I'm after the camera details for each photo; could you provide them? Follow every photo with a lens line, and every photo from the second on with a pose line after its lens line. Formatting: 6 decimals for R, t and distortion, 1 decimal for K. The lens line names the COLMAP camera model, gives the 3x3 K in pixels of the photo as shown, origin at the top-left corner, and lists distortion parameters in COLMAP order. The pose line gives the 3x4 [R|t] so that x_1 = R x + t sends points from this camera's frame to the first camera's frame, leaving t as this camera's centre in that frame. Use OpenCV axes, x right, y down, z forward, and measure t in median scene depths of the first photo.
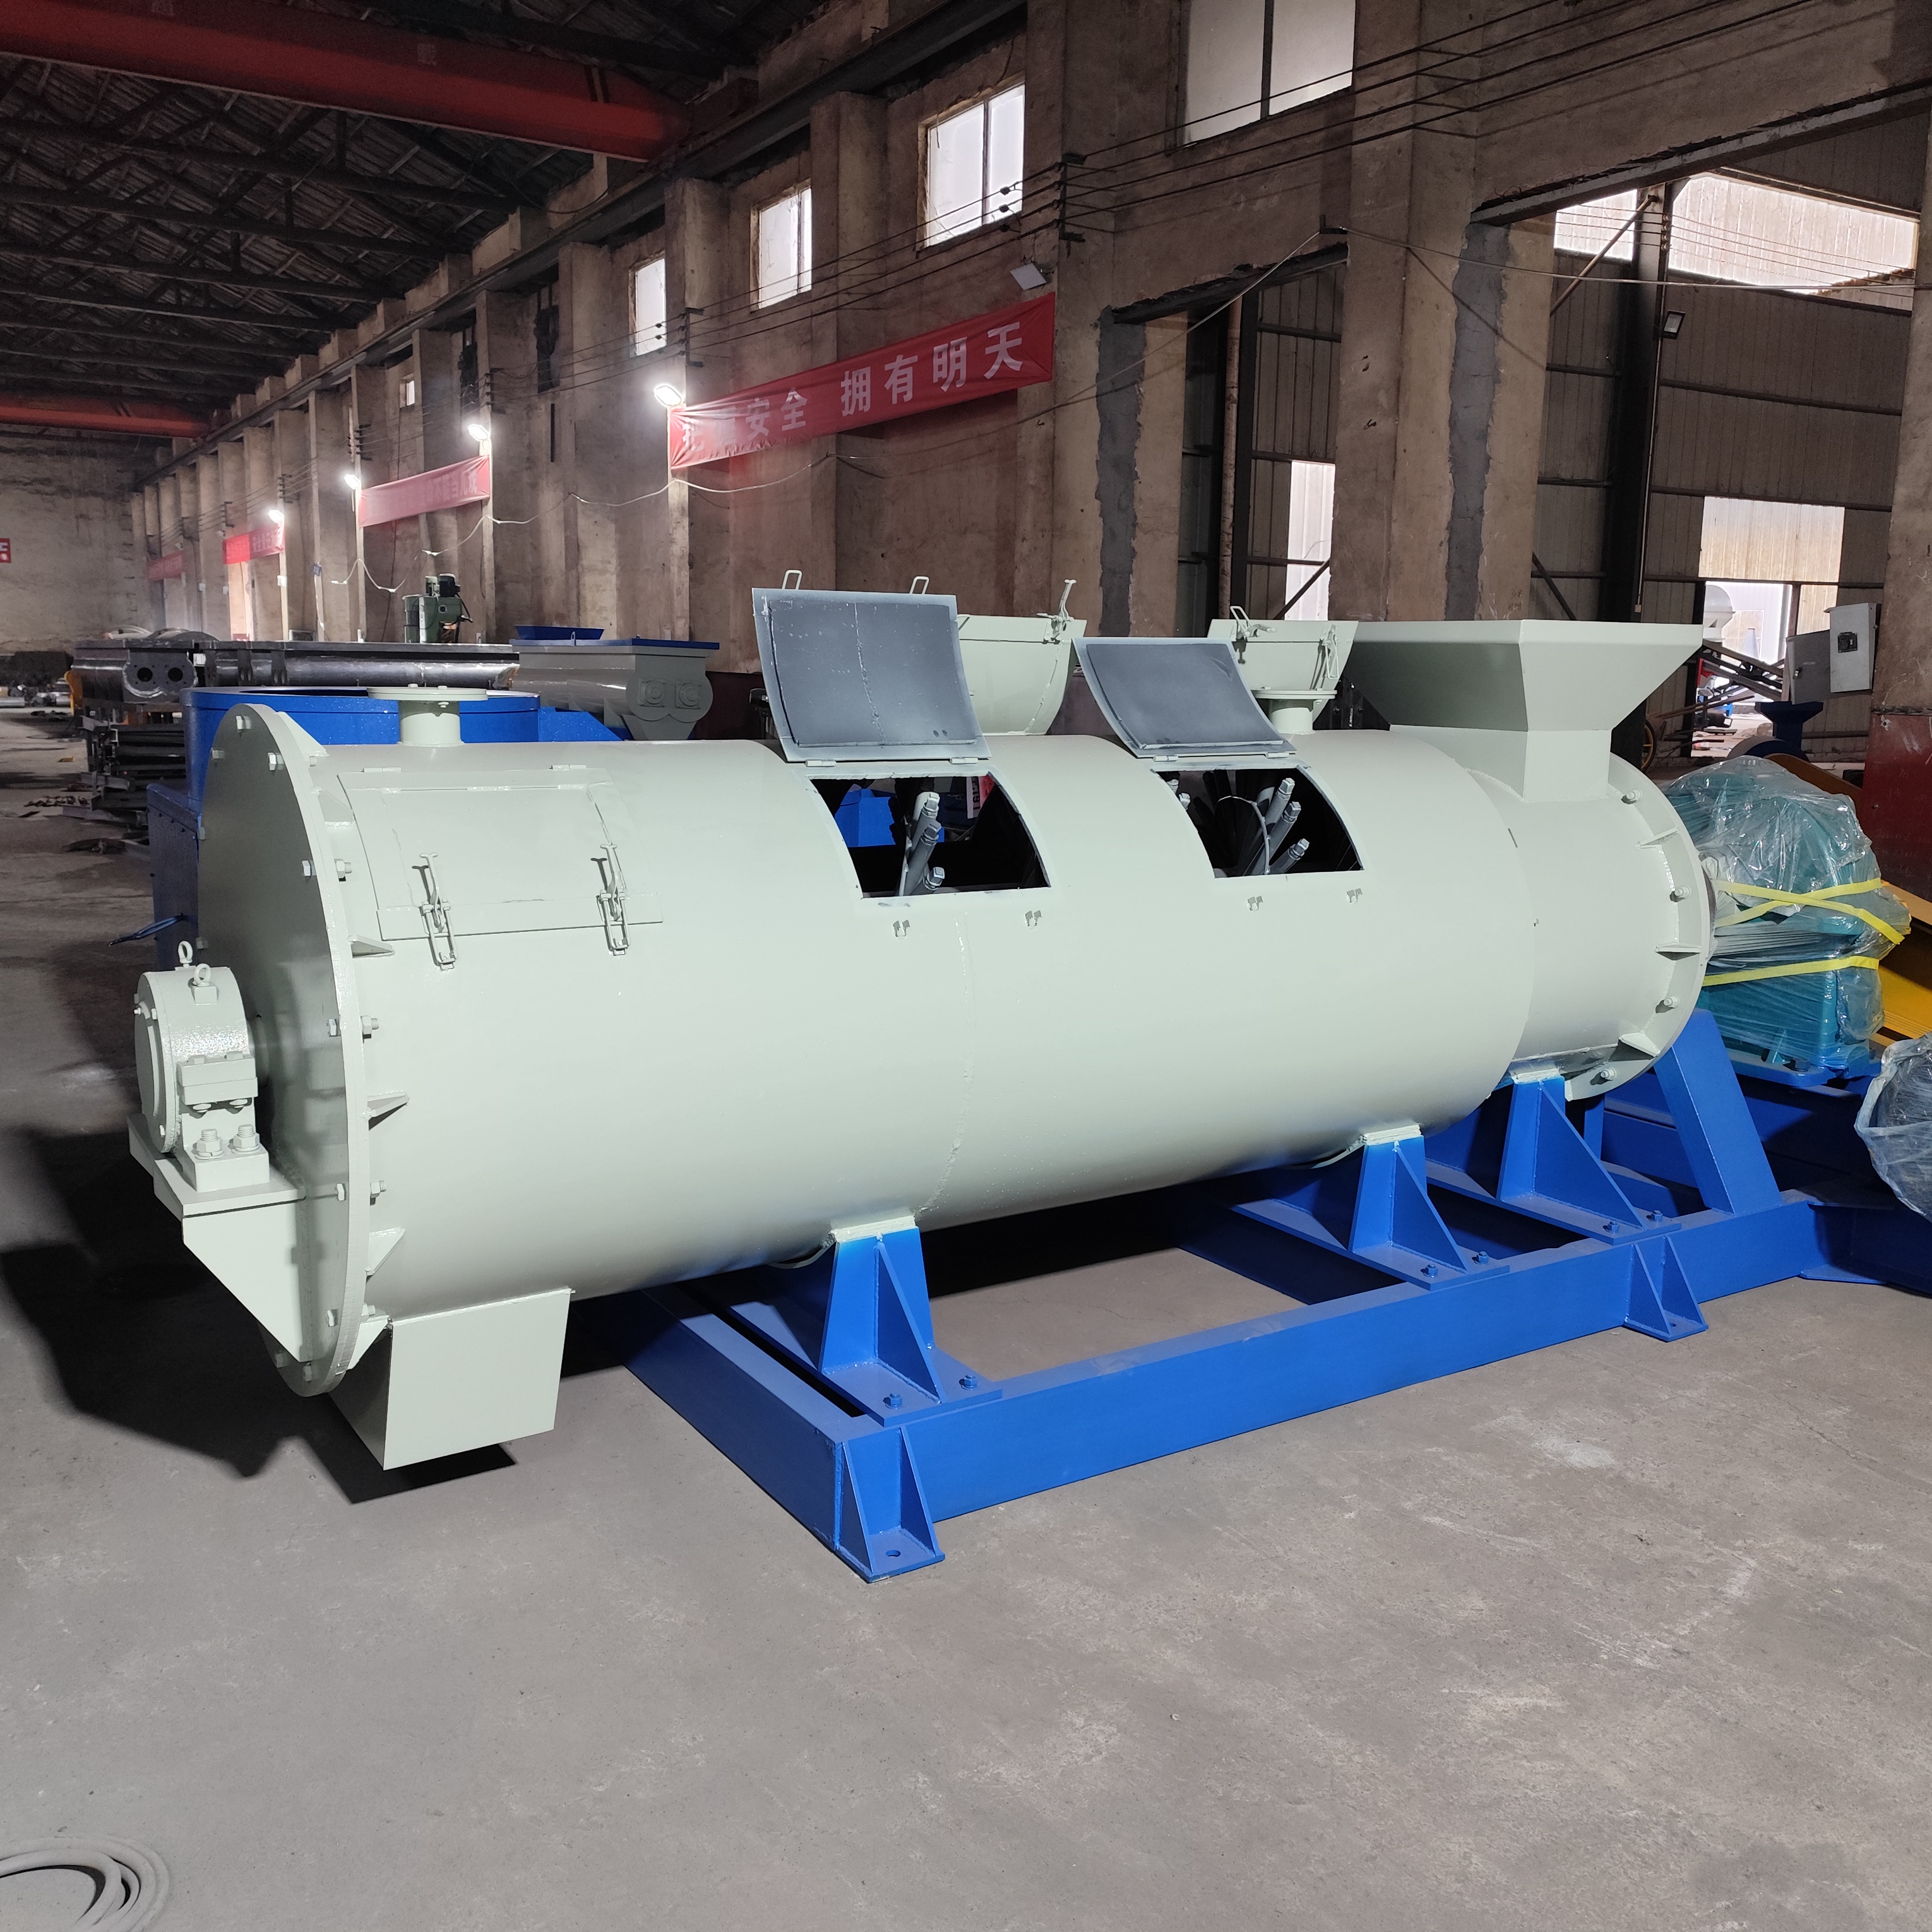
lens RADIAL K [[1754.0, 0, 936.8], [0, 1754.0, 941.7], [0, 0, 1]] dist [0.052253, -0.065739]
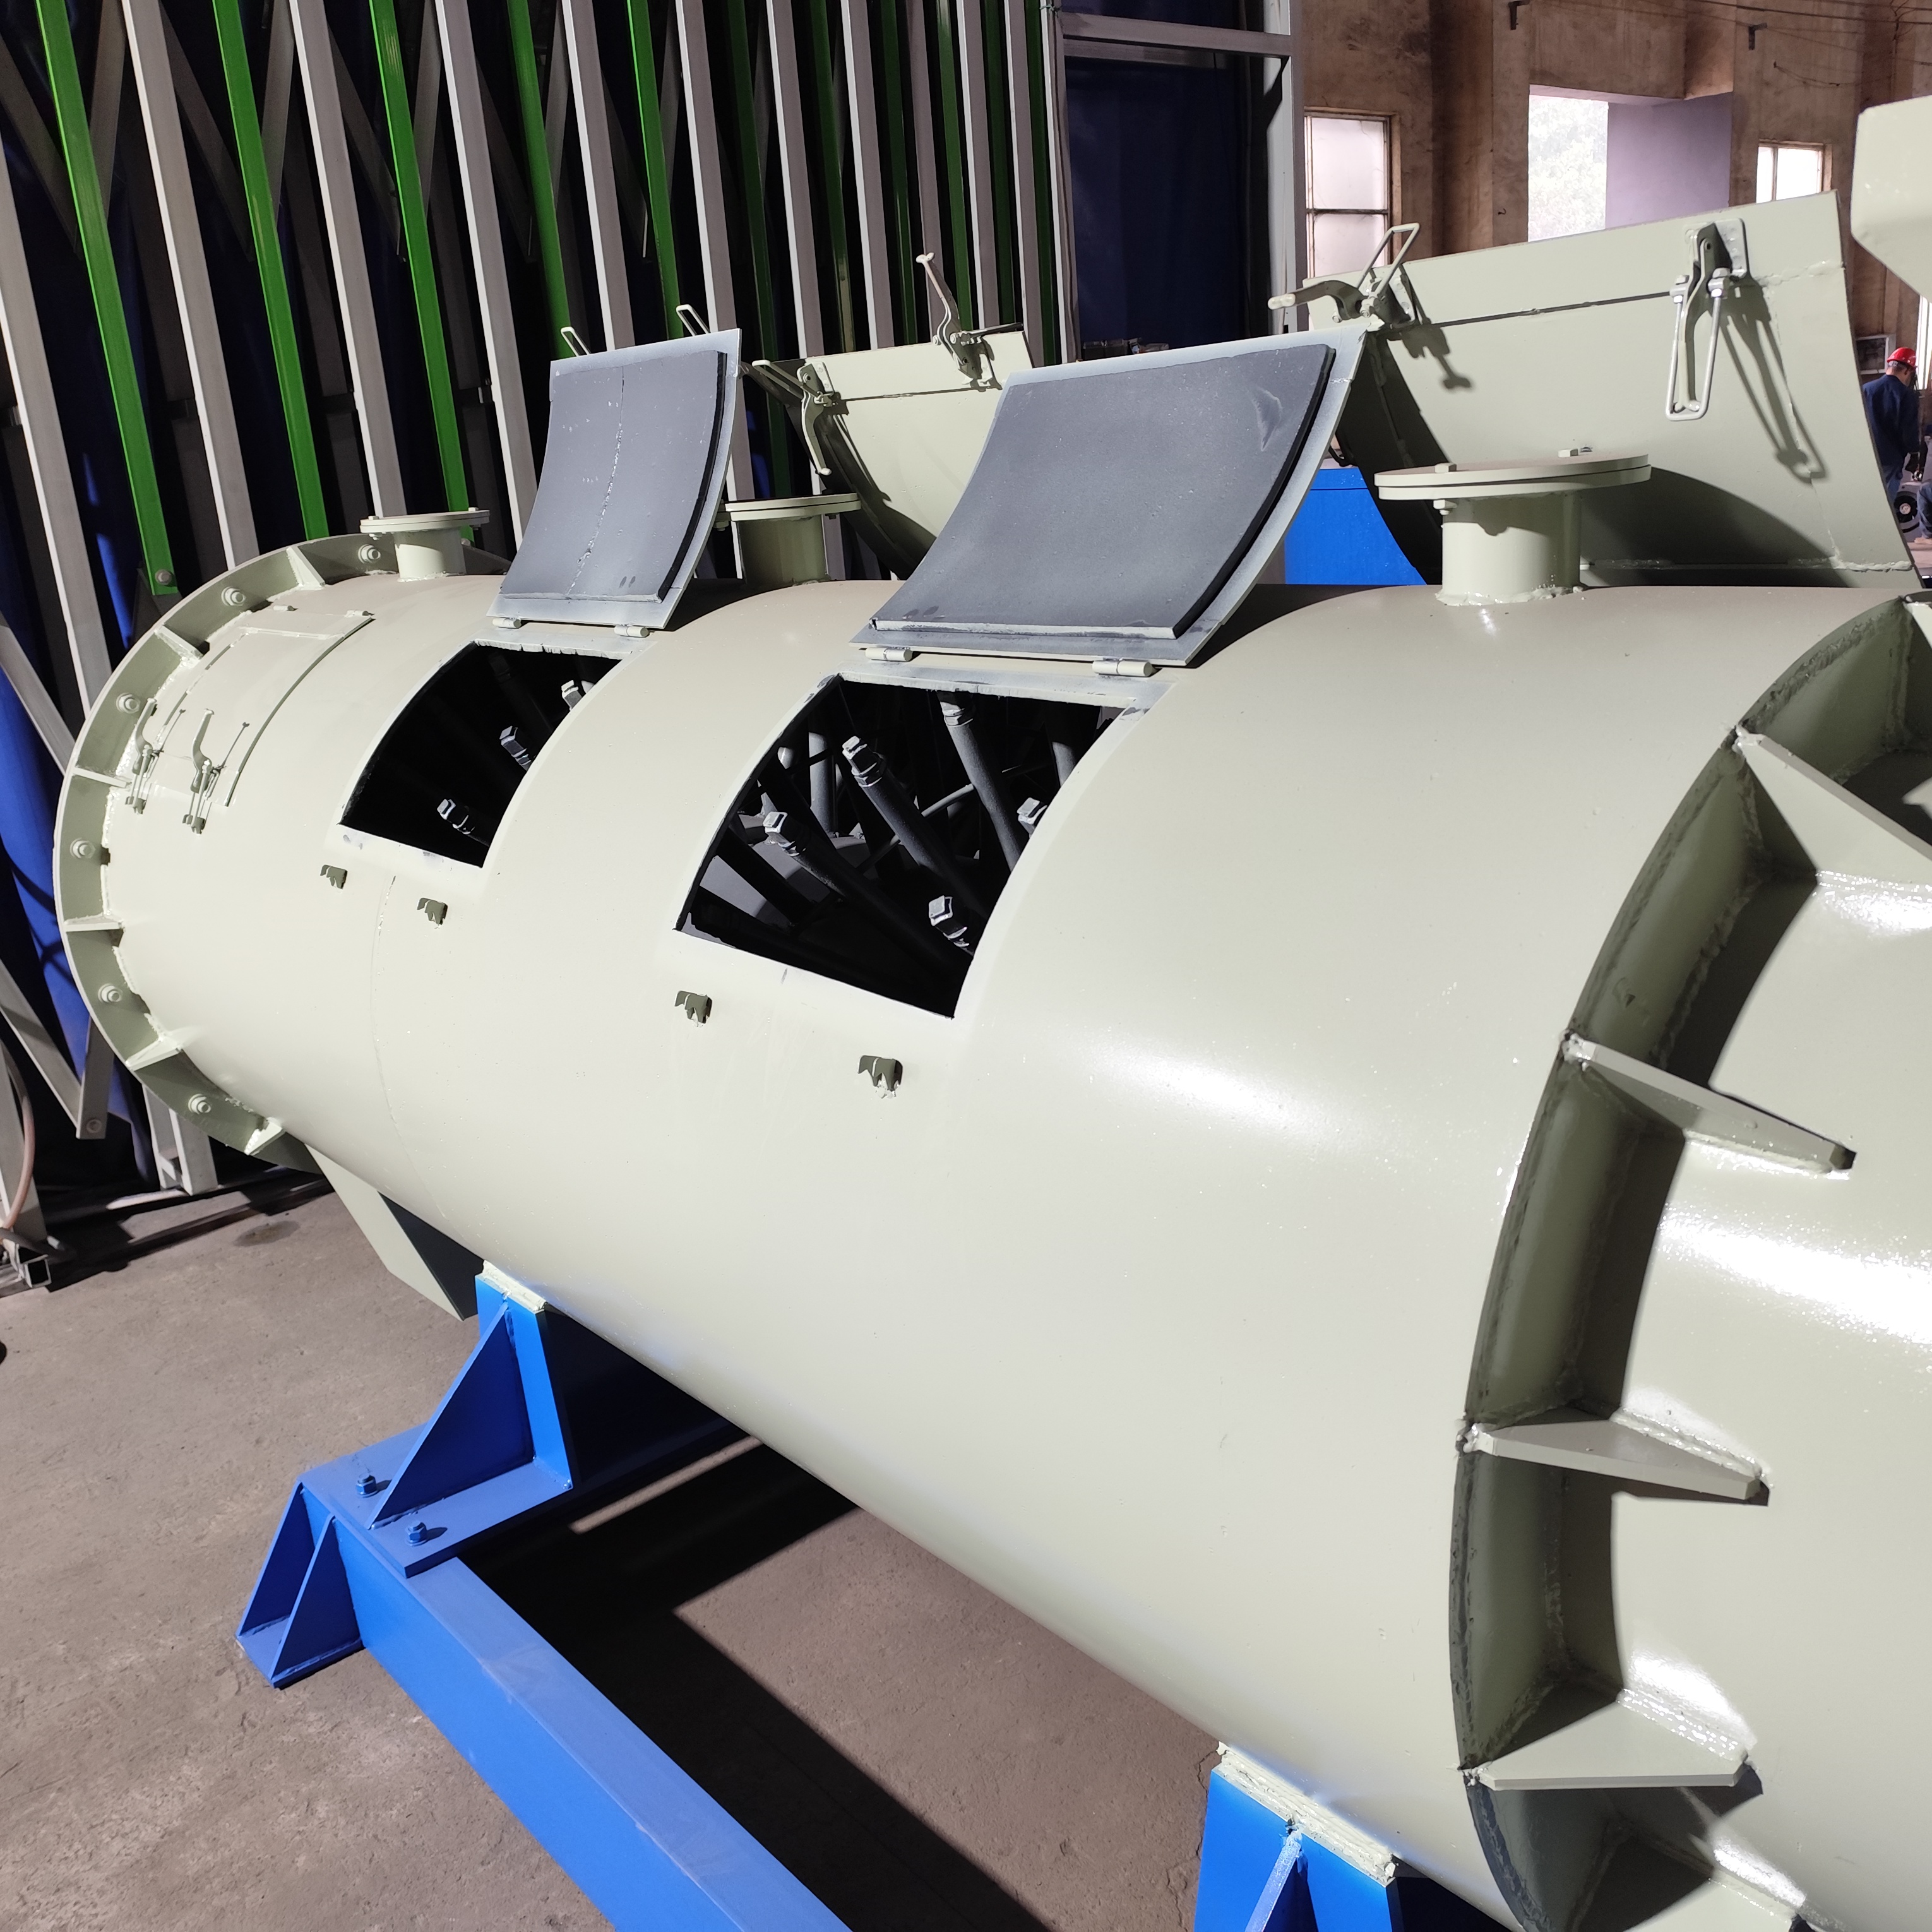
lens RADIAL K [[1754.0, 0, 936.8], [0, 1754.0, 941.7], [0, 0, 1]] dist [0.052253, -0.065739]
pose [[0.157077, 0.247034, -0.956191, 0.191918], [-0.074319, 0.968421, 0.237986, -0.046548], [0.984786, 0.033681, 0.170476, 0.309361]]
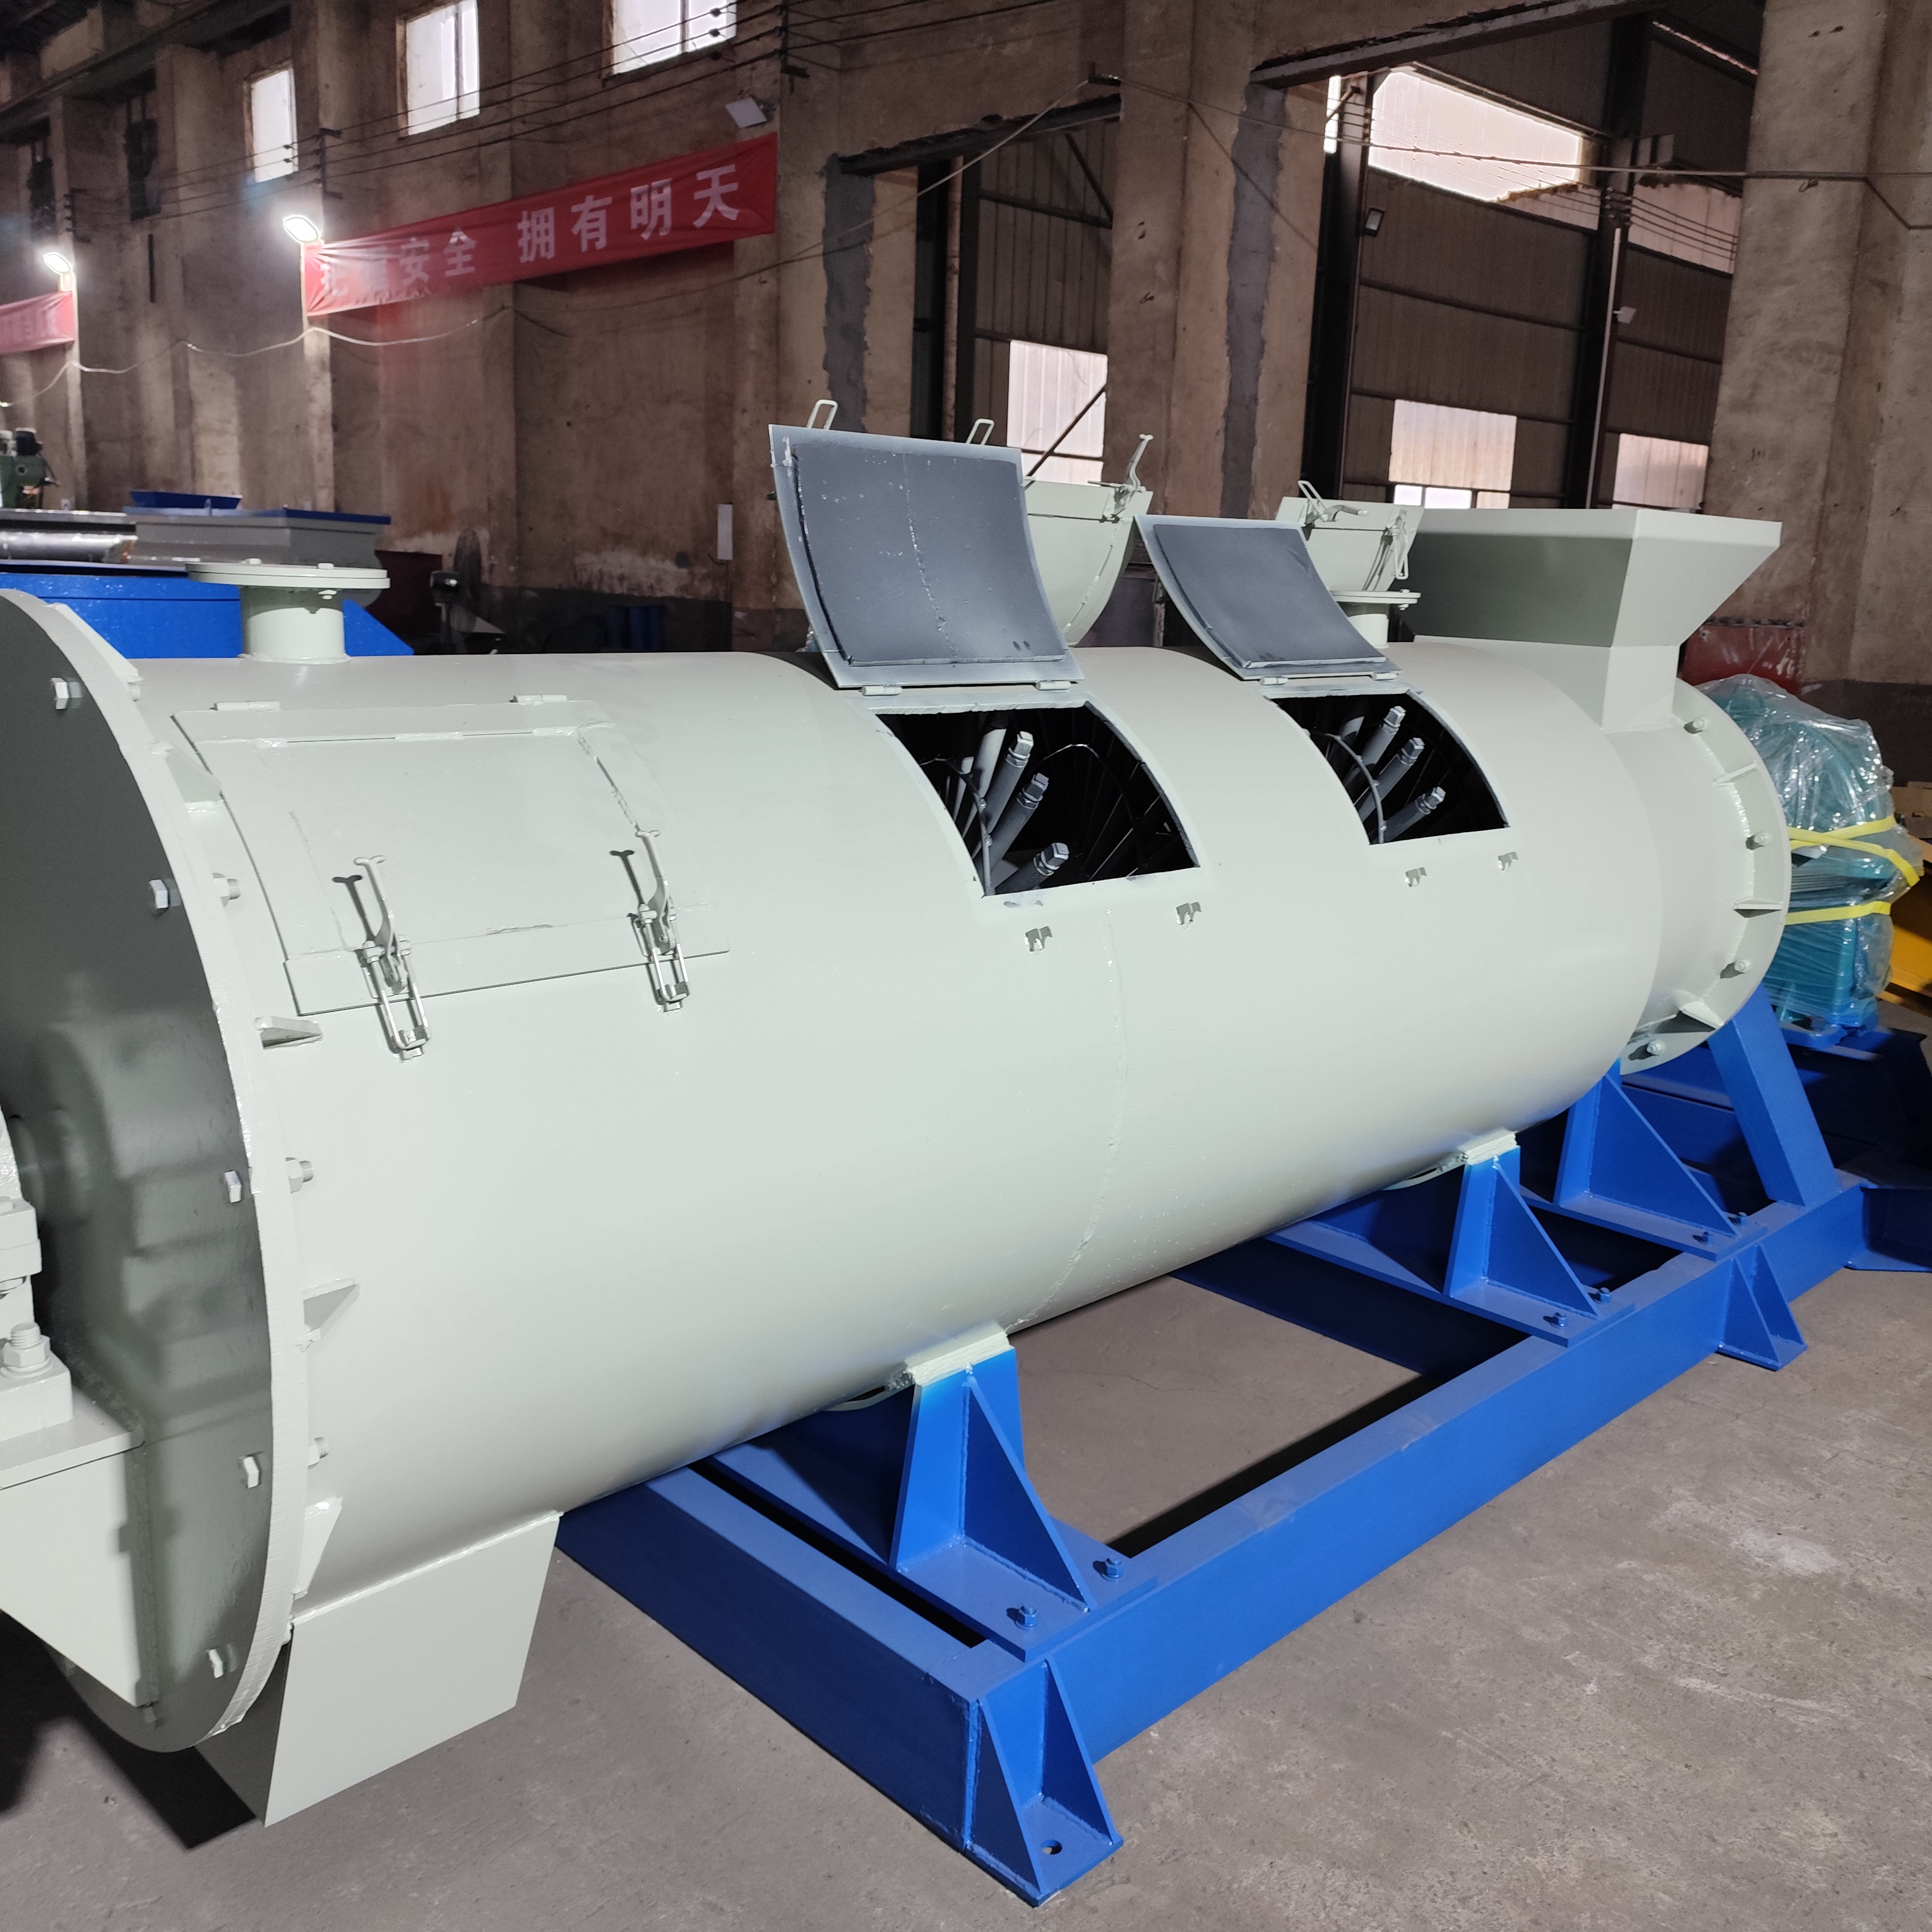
lens RADIAL K [[1765.7, 0, 966.0], [0, 1765.7, 937.4], [0, 0, 1]] dist [0.034970, -0.036953]
pose [[0.976091, -0.023654, 0.216070, -0.053969], [0.011370, 0.998257, 0.057916, -0.013309], [-0.217063, -0.054074, 0.974659, 0.094411]]
